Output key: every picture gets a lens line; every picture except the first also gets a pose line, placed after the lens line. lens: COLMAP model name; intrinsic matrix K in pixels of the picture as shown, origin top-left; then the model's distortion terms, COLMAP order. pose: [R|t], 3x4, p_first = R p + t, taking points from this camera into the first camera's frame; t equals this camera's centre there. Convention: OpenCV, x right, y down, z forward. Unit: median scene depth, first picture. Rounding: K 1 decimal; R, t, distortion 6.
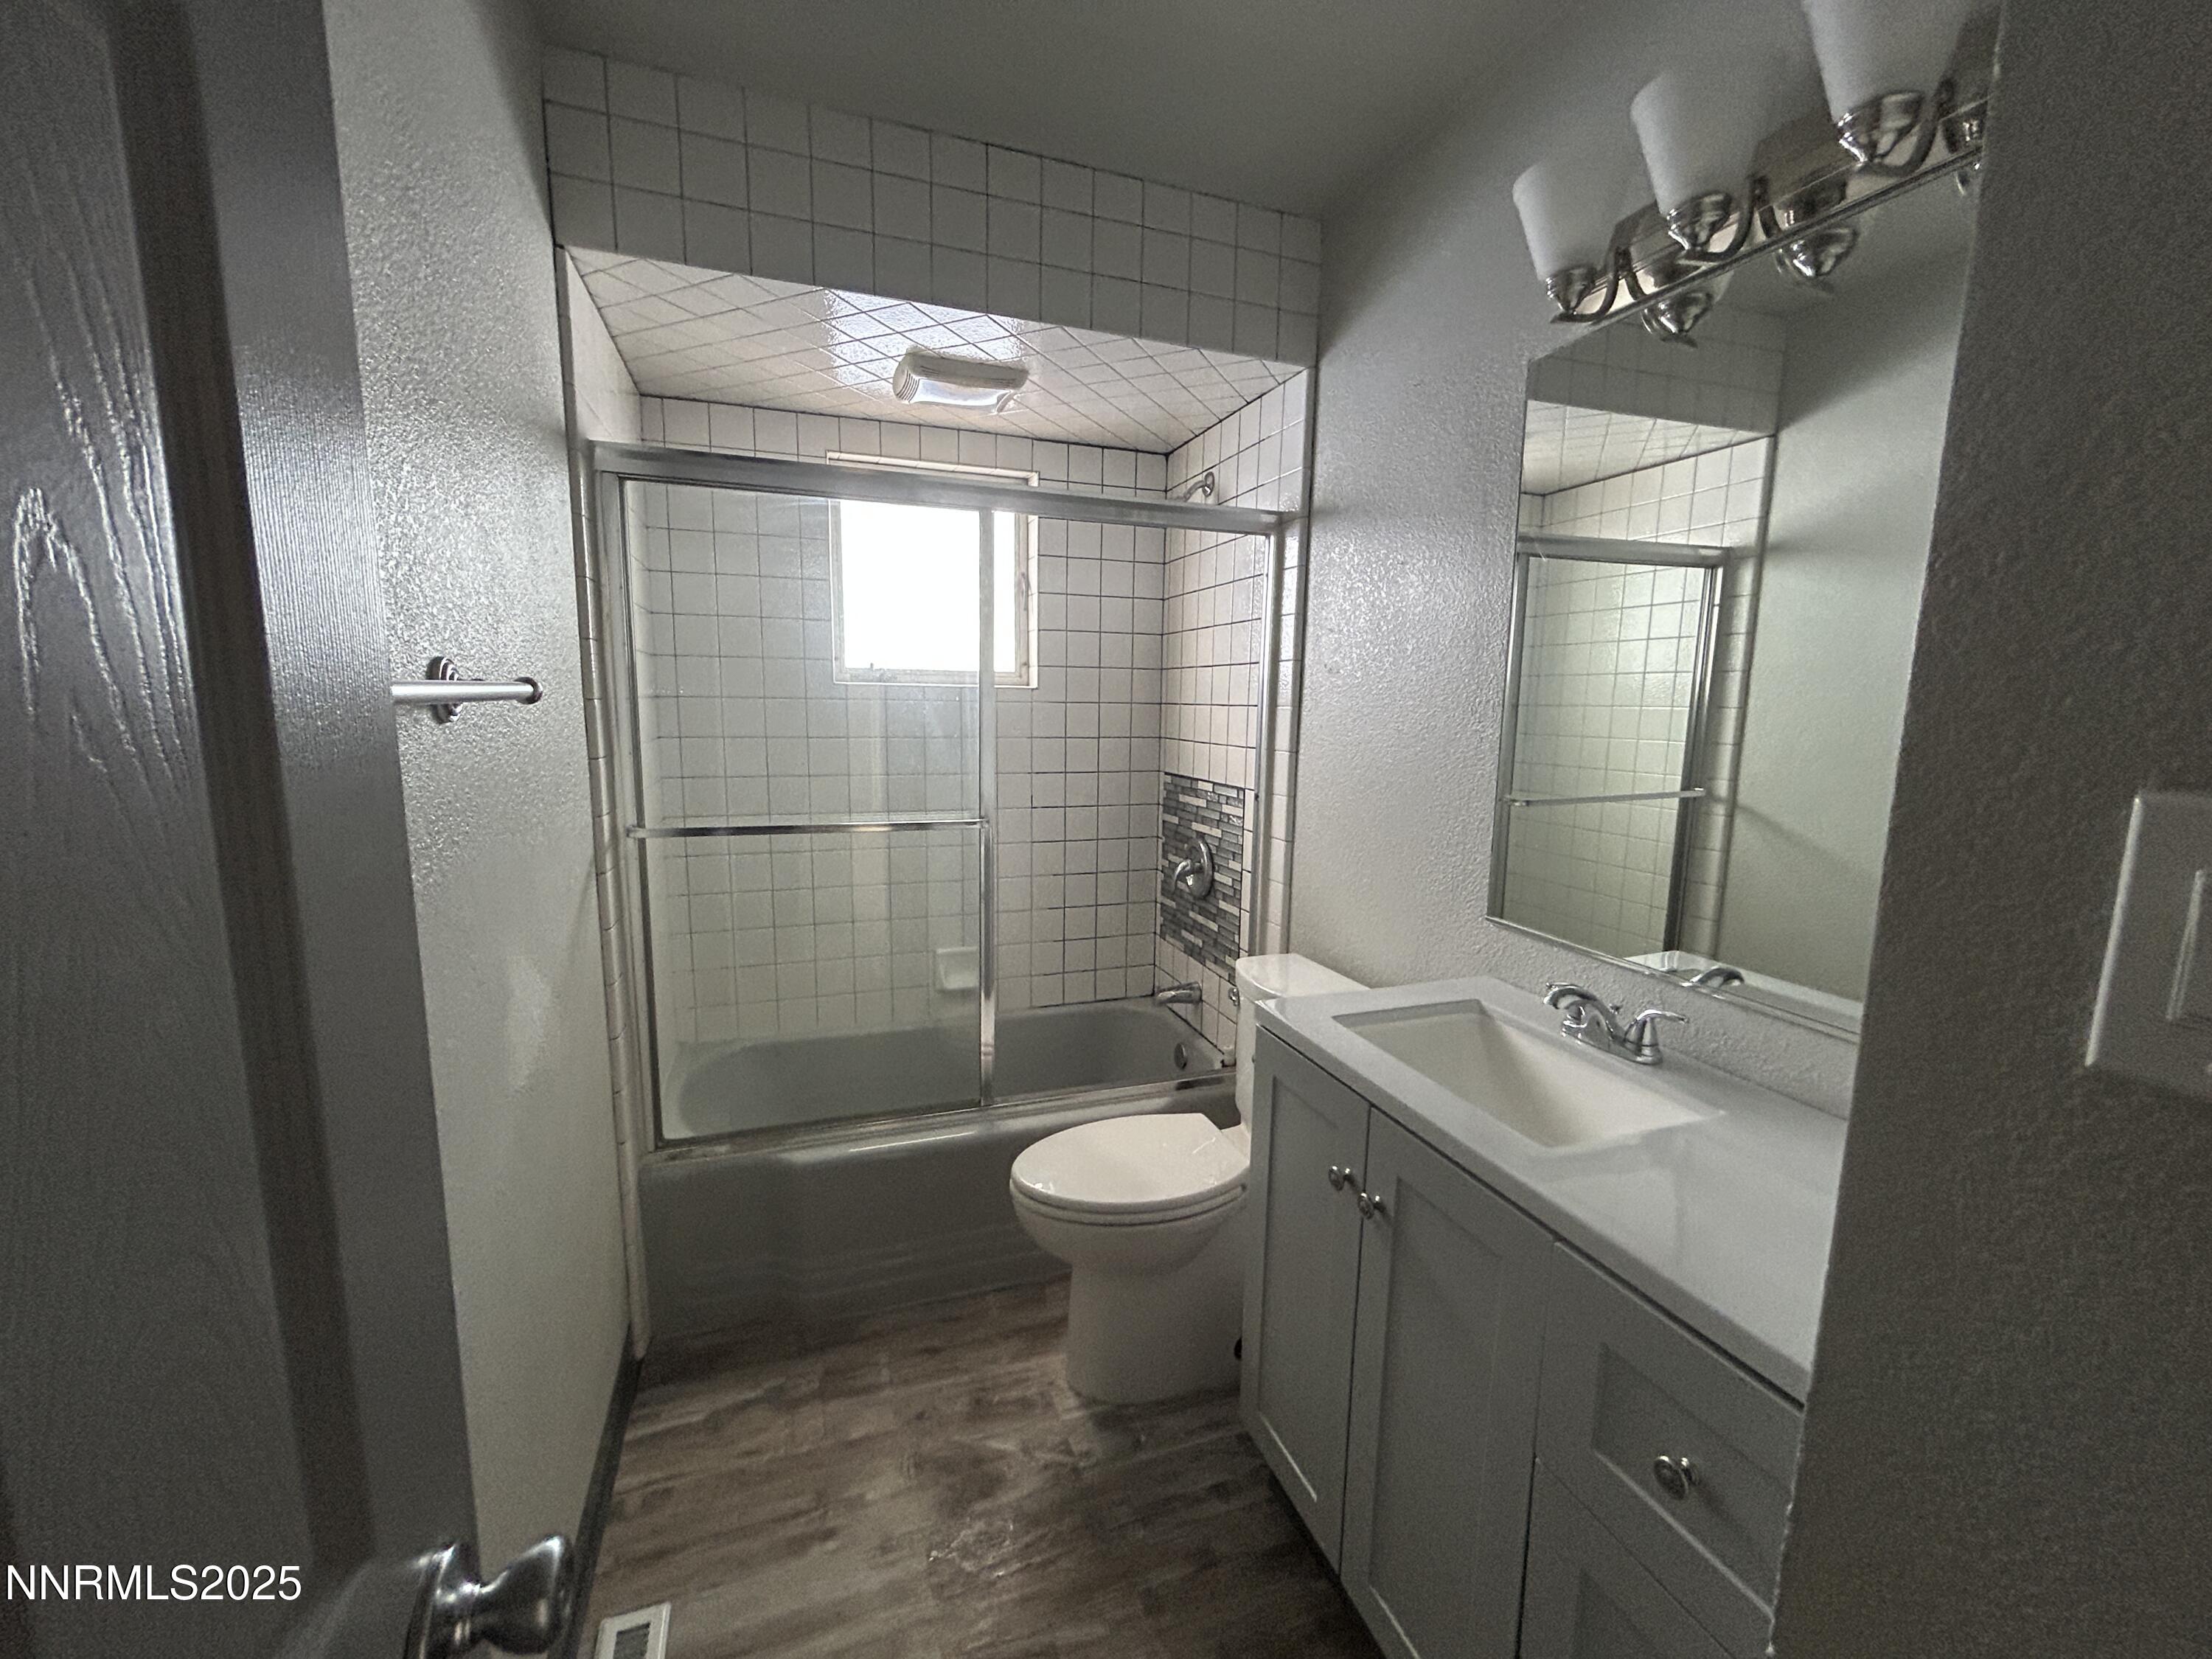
lens RADIAL K [[894.8, 0, 1106.0], [0, 894.8, 829.5], [0, 0, 1]] dist [-0.003136, 0.006211]
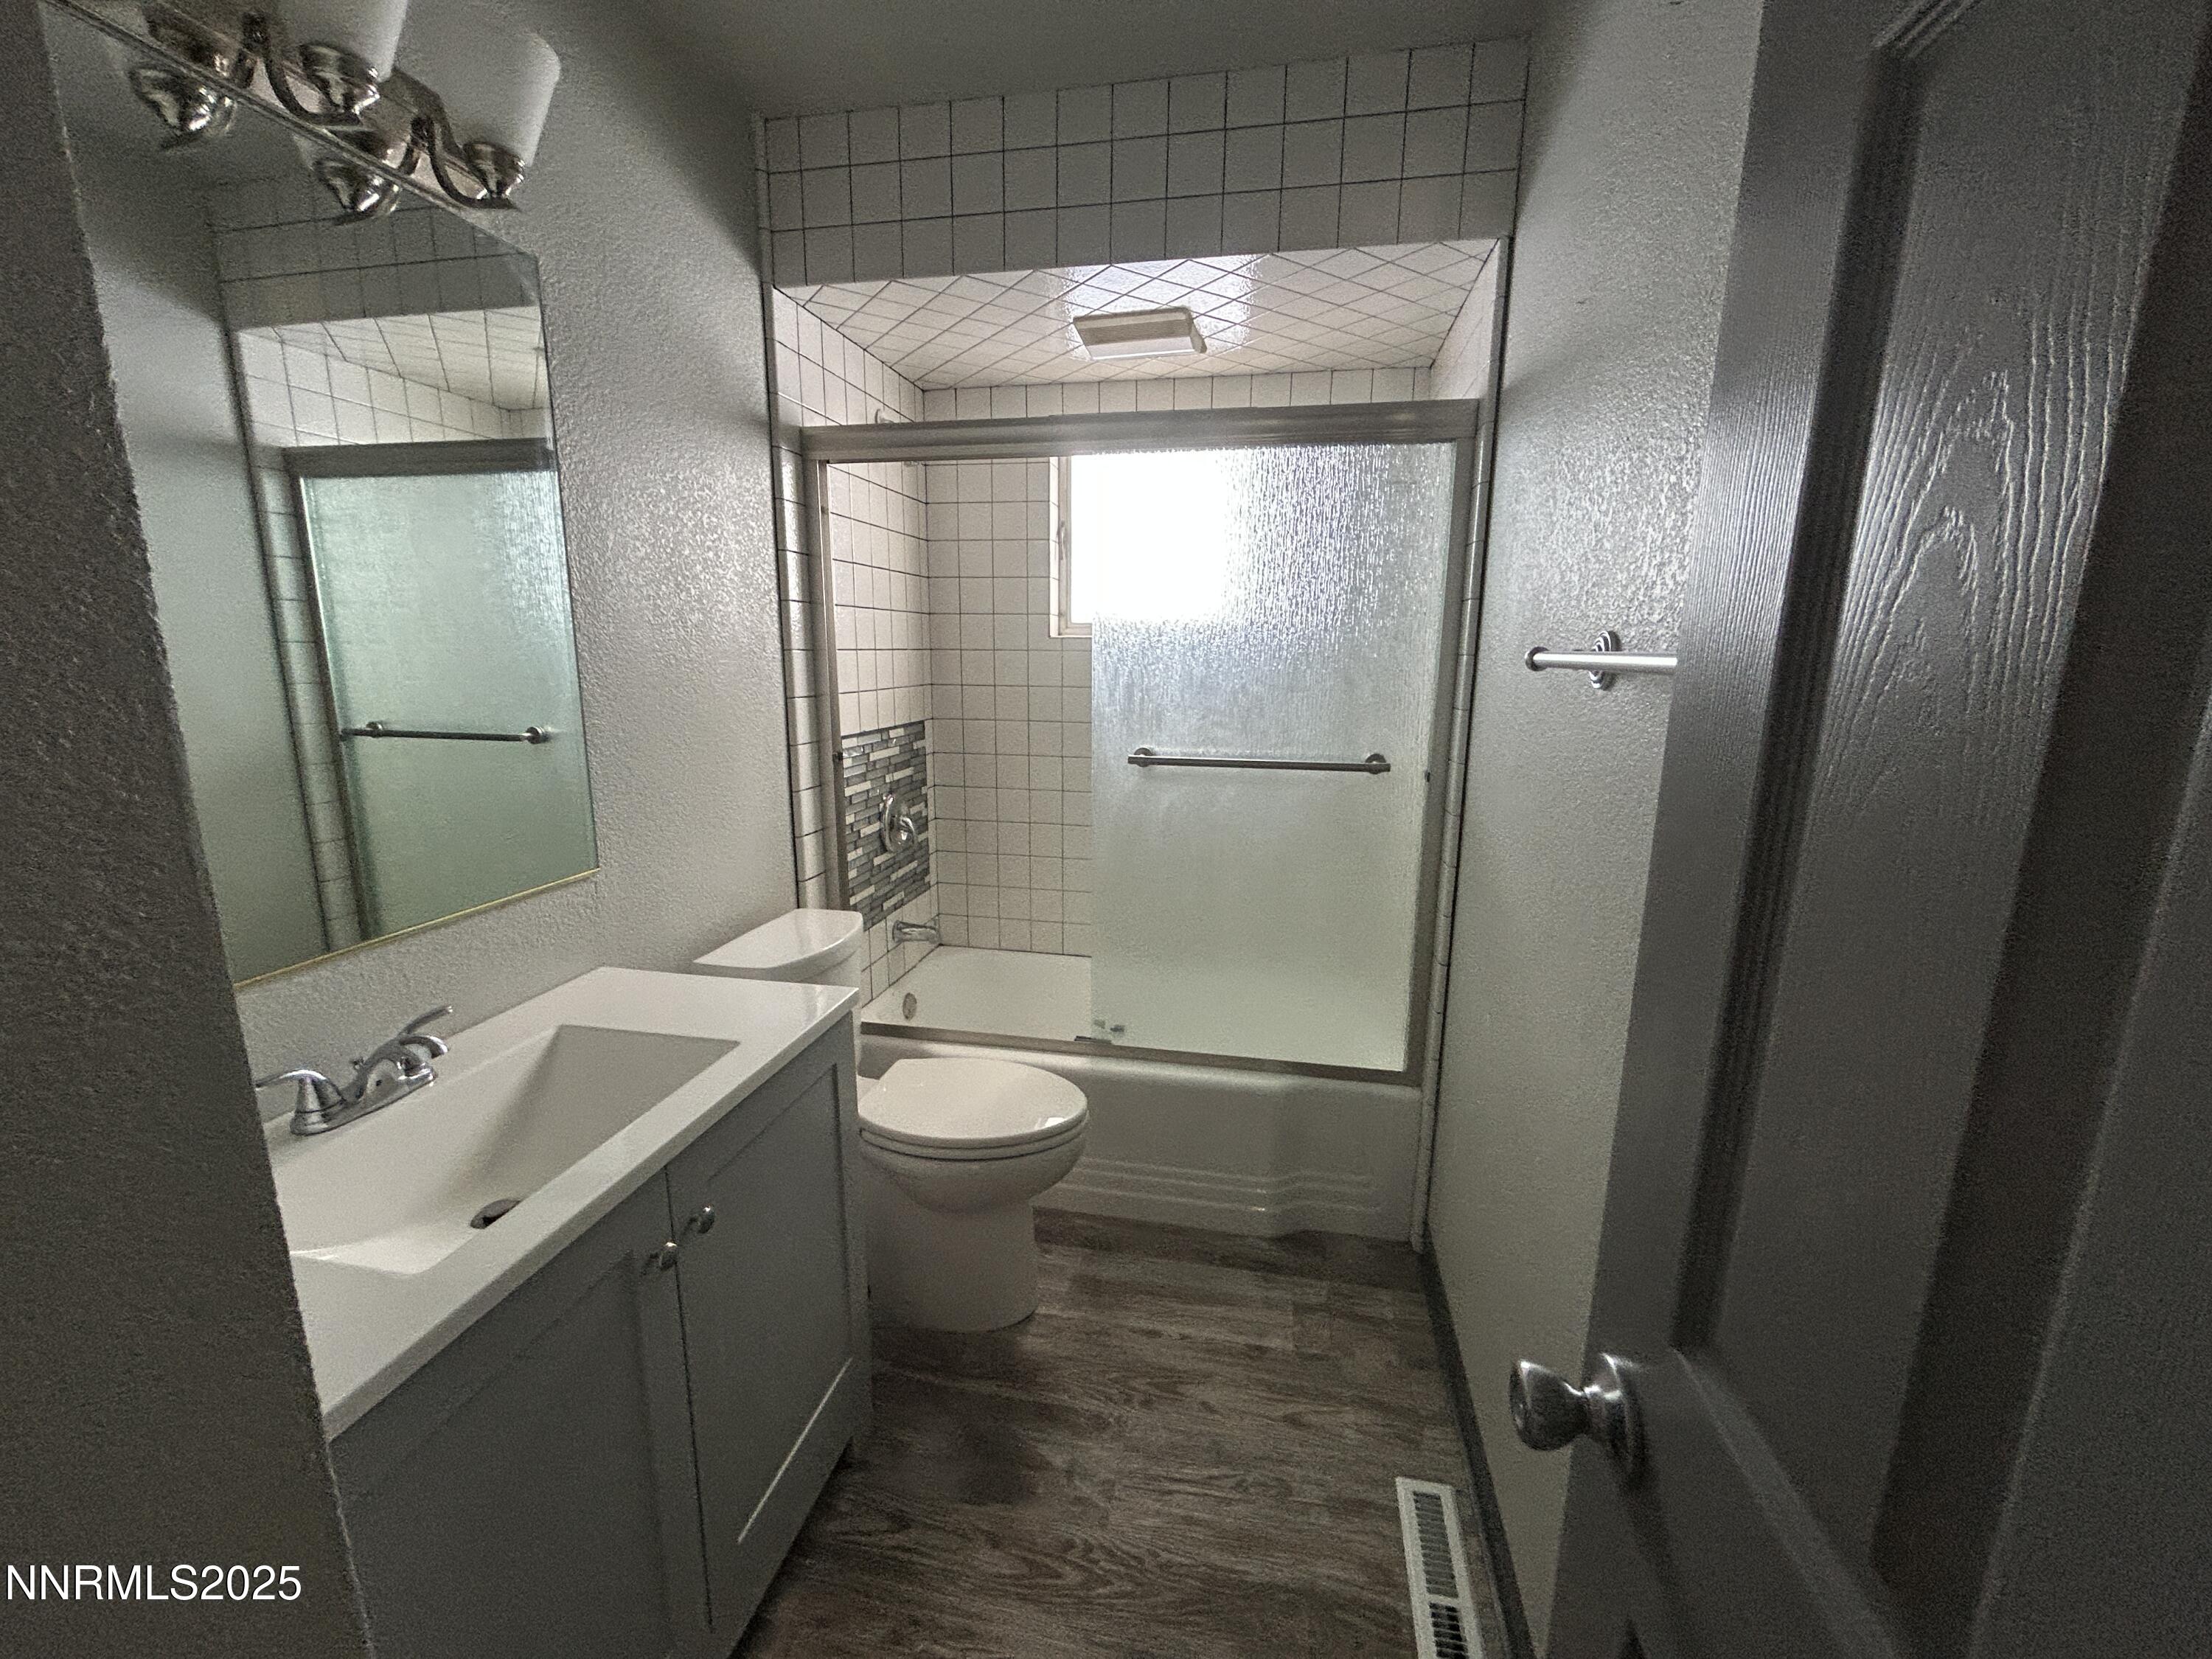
lens RADIAL K [[894.8, 0, 1106.0], [0, 894.8, 829.5], [0, 0, 1]] dist [-0.003136, 0.006211]
pose [[0.858986, 0.093225, -0.503440, 0.375100], [-0.074609, 0.995579, 0.057057, 0.000022], [0.506534, -0.011450, 0.862144, 0.106117]]
